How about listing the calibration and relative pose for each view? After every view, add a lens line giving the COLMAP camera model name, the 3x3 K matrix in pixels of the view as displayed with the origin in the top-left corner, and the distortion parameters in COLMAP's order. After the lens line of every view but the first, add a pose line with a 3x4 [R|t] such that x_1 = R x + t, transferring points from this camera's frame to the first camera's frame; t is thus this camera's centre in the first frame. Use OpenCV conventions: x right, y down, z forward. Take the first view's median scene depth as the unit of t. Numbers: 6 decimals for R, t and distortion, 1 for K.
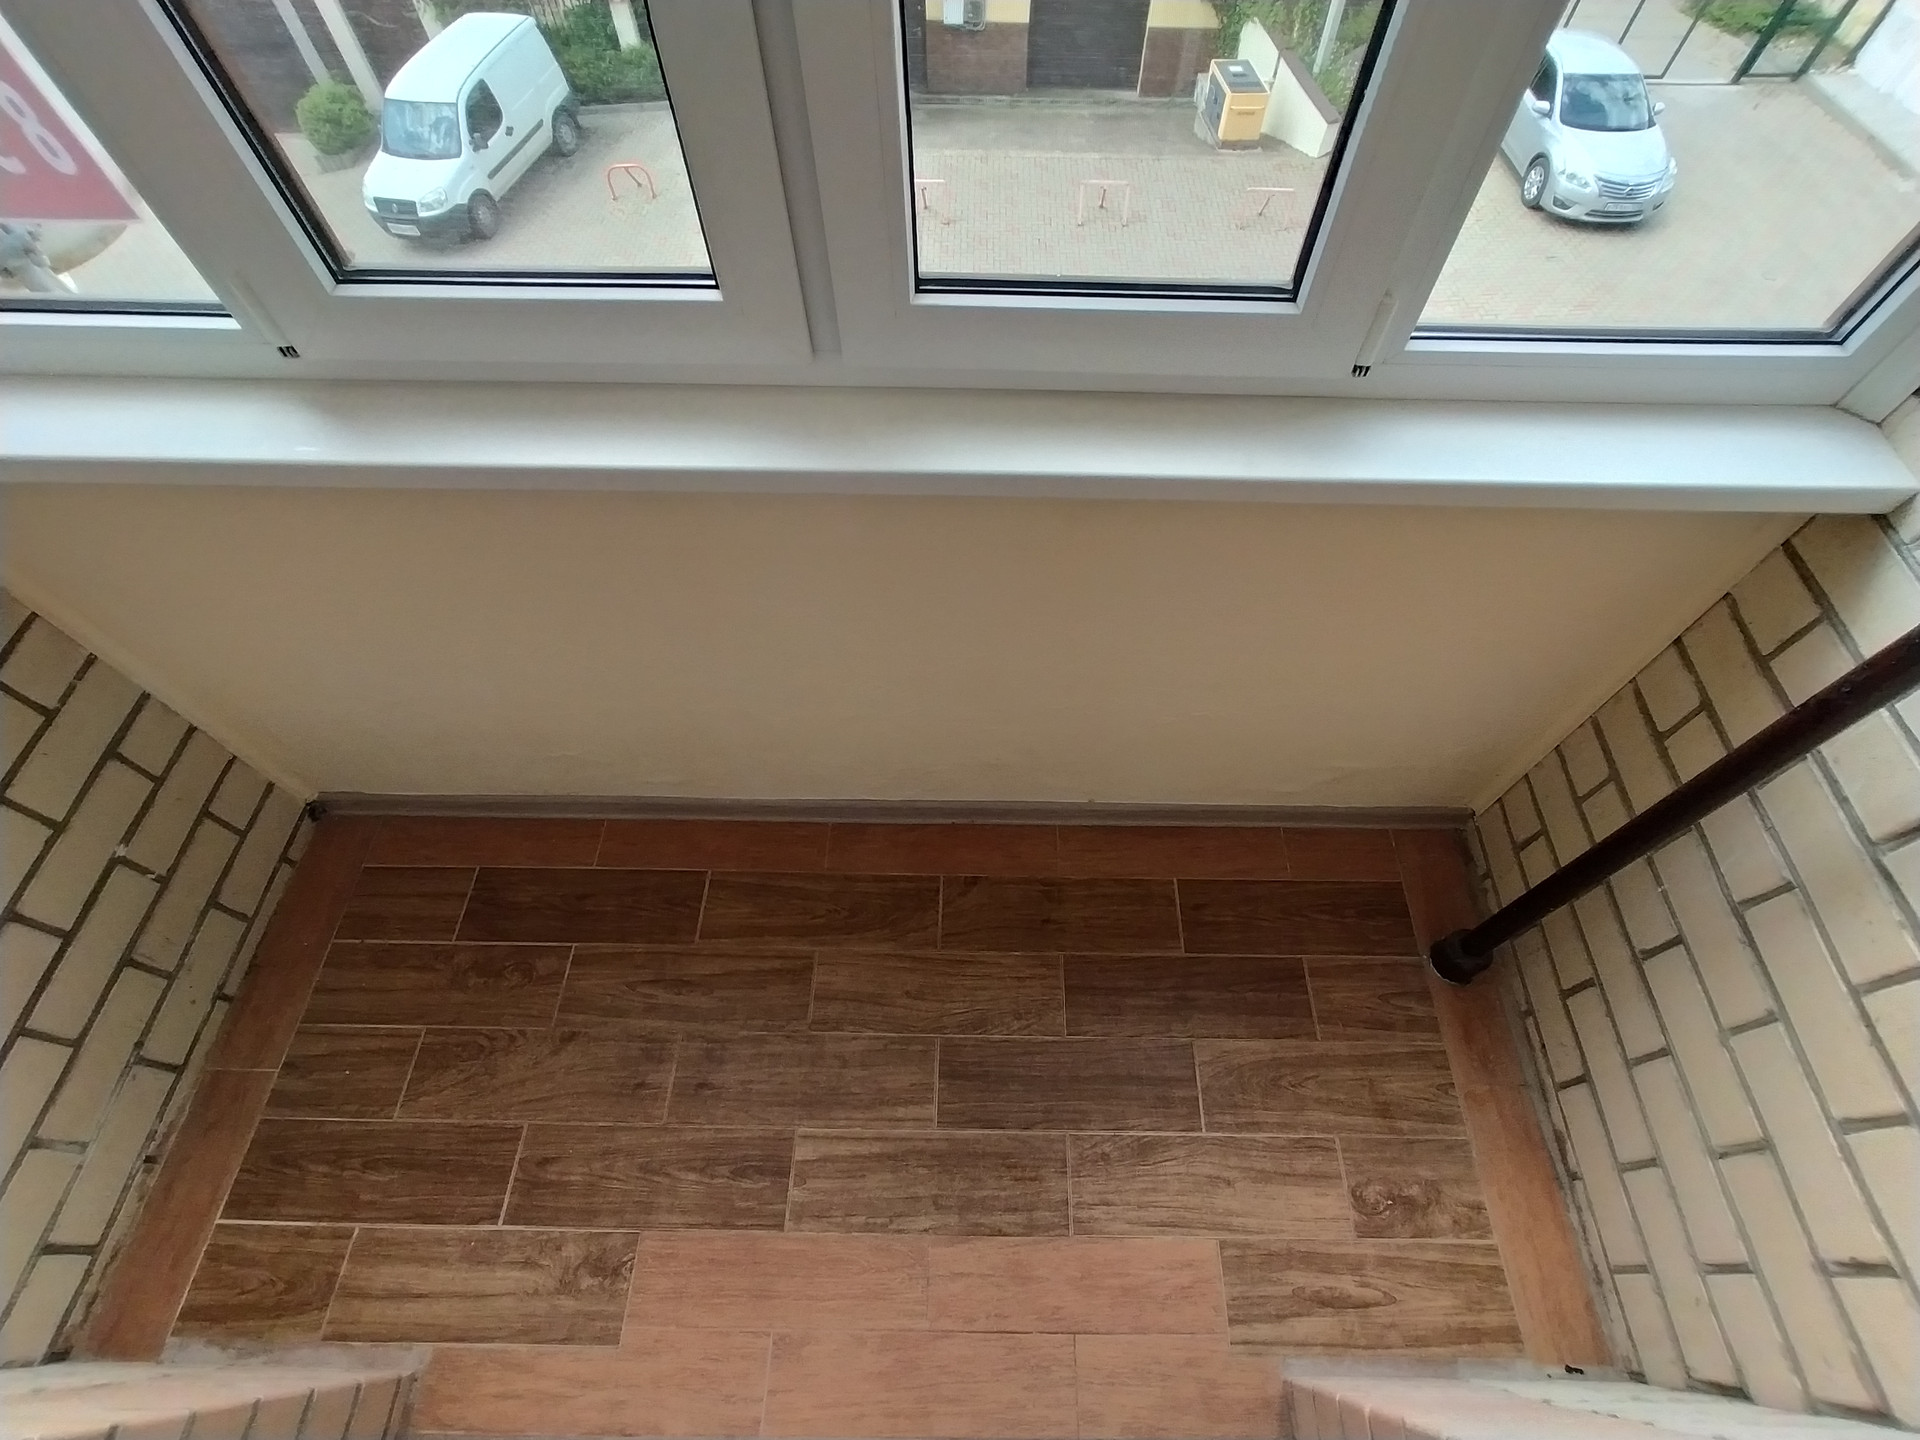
lens RADIAL K [[881.7, 0, 964.3], [0, 881.7, 714.3], [0, 0, 1]] dist [0.002078, 0.000994]
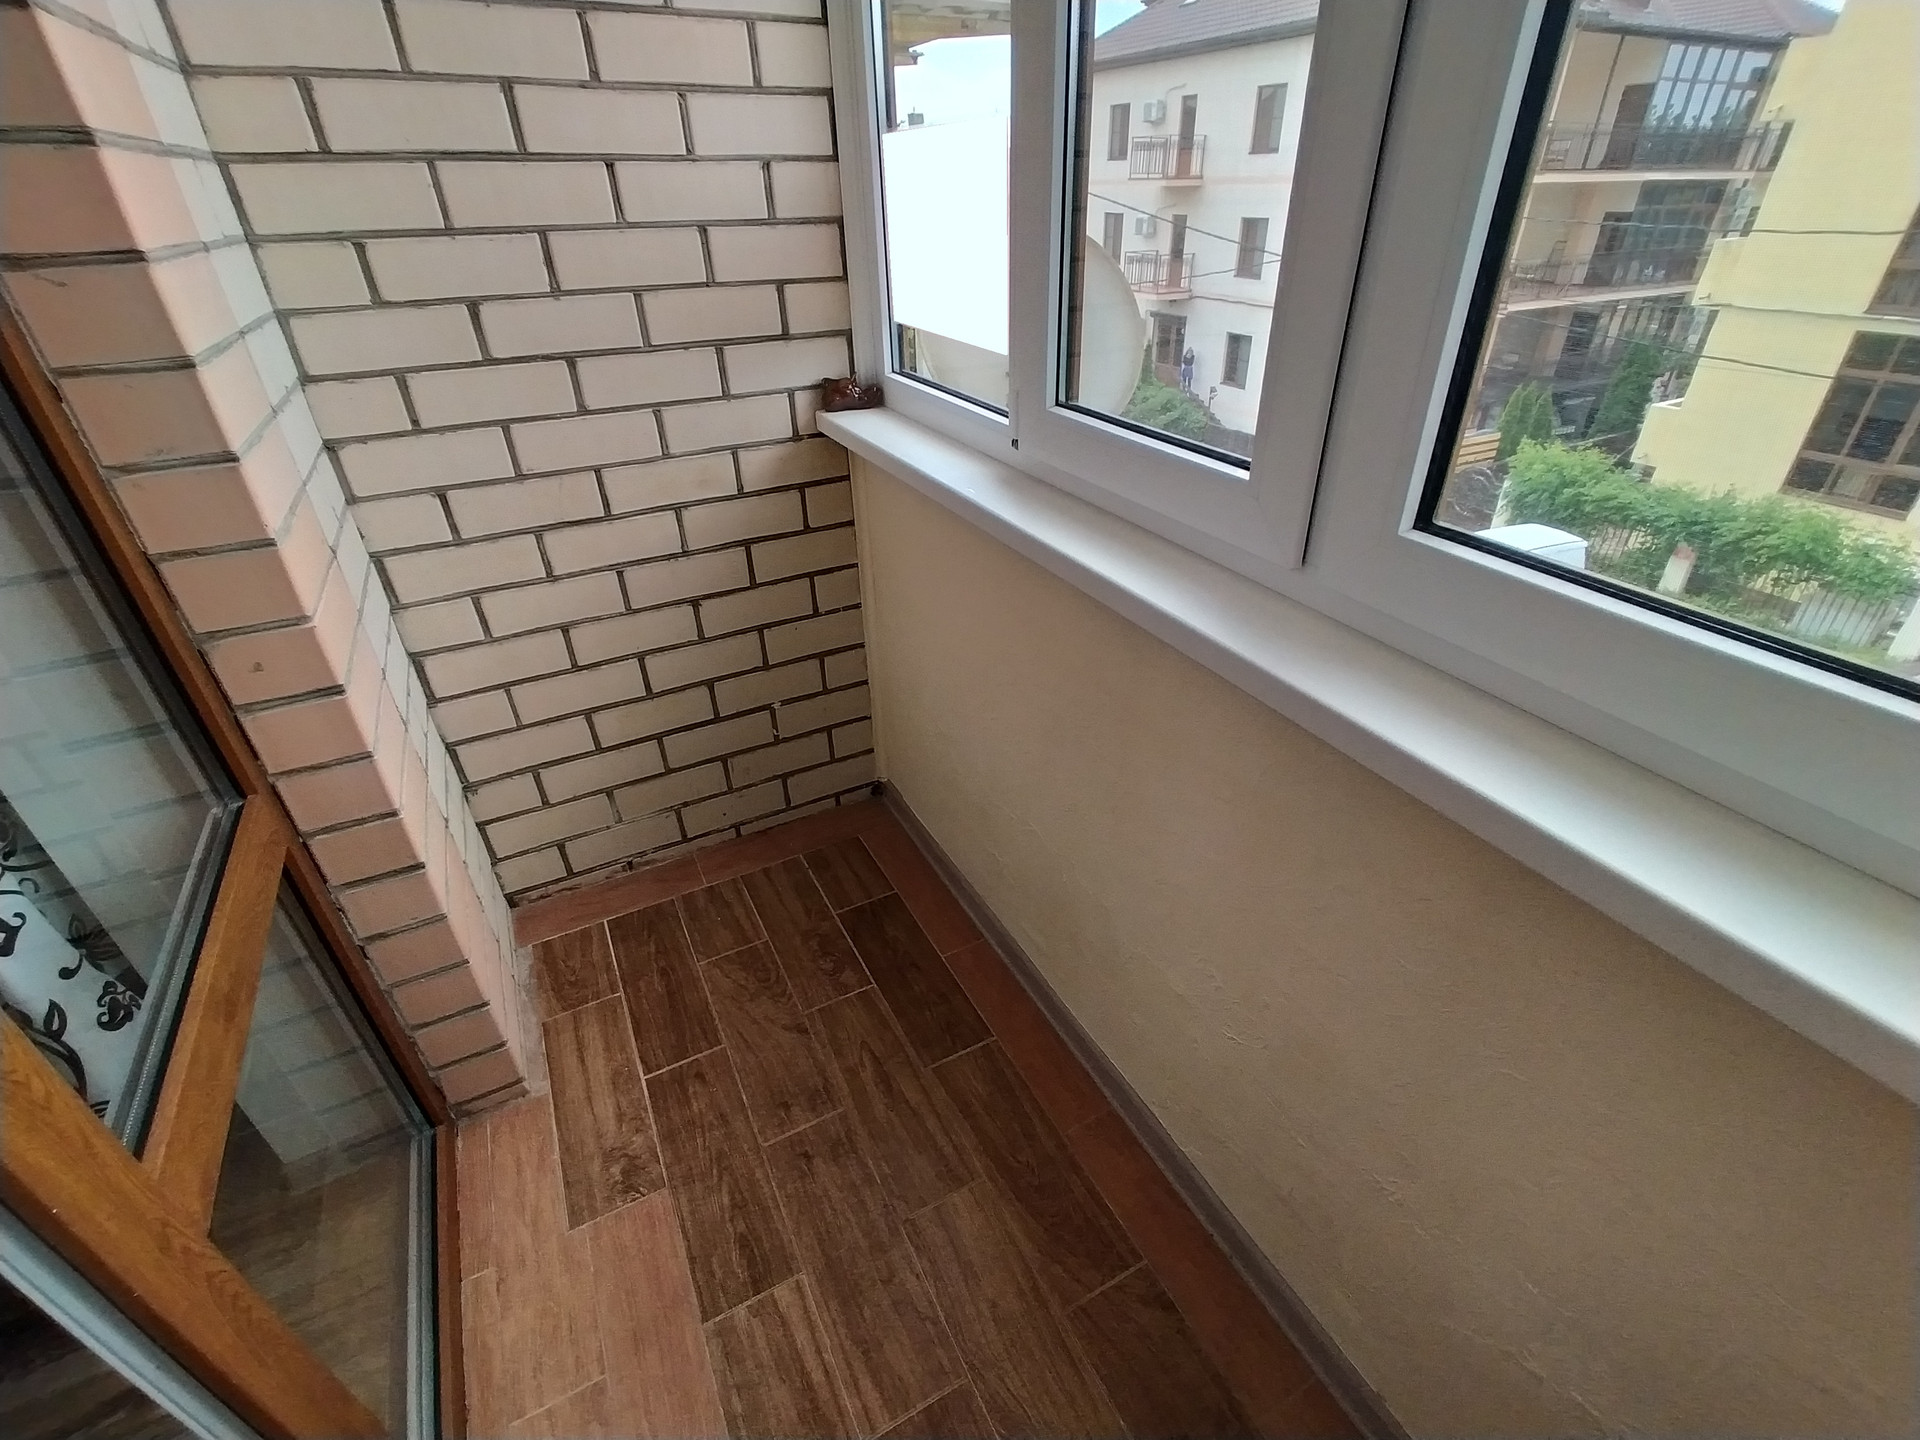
lens RADIAL K [[855.8, 0, 960.0], [0, 855.8, 720.0], [0, 0, 1]] dist [-0.001679, 0.000610]
pose [[0.483415, 0.455236, -0.747710, 0.282044], [-0.728019, 0.683378, -0.054616, 0.023237], [0.486106, 0.570749, 0.661775, 0.195497]]
